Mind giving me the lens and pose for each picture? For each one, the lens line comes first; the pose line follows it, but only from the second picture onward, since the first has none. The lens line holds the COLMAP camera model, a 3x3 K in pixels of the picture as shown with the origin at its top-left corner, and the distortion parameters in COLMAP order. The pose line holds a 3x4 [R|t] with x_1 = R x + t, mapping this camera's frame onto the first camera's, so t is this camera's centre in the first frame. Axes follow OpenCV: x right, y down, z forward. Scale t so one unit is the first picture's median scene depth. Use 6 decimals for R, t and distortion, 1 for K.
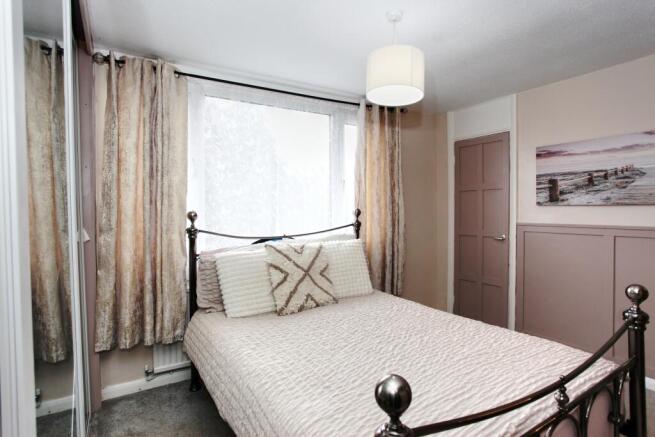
lens RADIAL K [[360.7, 0, 327.5], [0, 360.7, 218.5], [0, 0, 1]] dist [-0.002519, -0.000870]
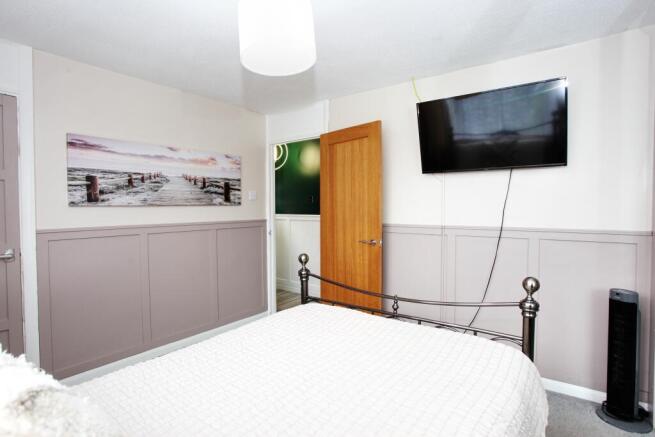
lens RADIAL K [[347.0, 0, 327.5], [0, 347.0, 218.5], [0, 0, 1]] dist [-0.001411, -0.000261]
pose [[-0.372589, -0.028170, 0.927569, -0.391414], [0.033844, 0.998462, 0.043917, -0.025662], [-0.927379, 0.047755, -0.371062, 0.845330]]
